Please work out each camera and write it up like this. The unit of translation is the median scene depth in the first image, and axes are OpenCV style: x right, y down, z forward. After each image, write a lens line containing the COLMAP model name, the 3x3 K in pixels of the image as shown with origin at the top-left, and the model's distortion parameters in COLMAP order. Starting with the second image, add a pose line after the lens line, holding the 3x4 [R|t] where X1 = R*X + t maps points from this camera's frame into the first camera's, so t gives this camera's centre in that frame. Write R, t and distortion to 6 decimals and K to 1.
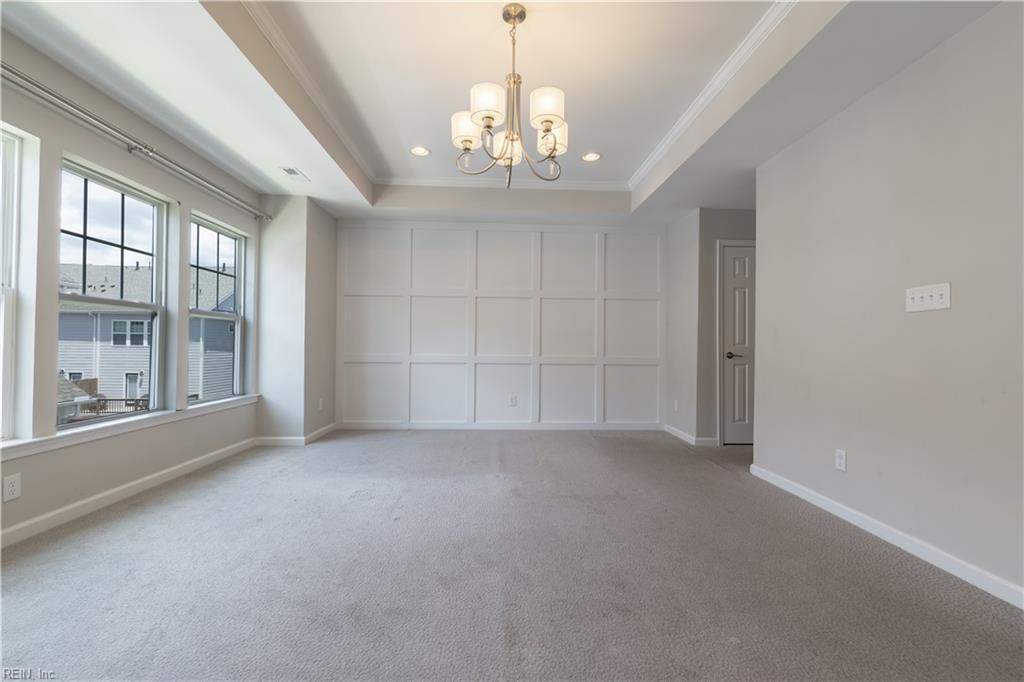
lens RADIAL K [[442.3, 0, 512.0], [0, 442.3, 341.0], [0, 0, 1]] dist [0.000253, 0.000019]
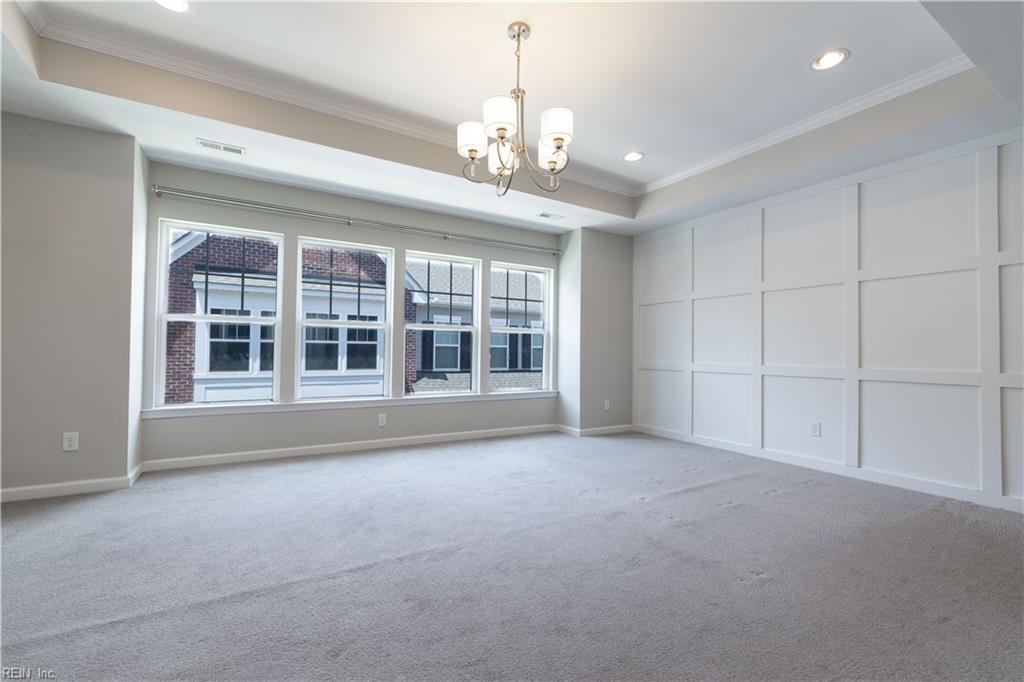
lens RADIAL K [[442.3, 0, 512.0], [0, 442.3, 341.0], [0, 0, 1]] dist [0.000253, 0.000019]
pose [[0.480265, -0.026524, -0.876722, 0.486191], [0.005248, 0.999612, -0.027367, 0.010609], [0.877108, 0.008542, 0.480218, 0.266637]]
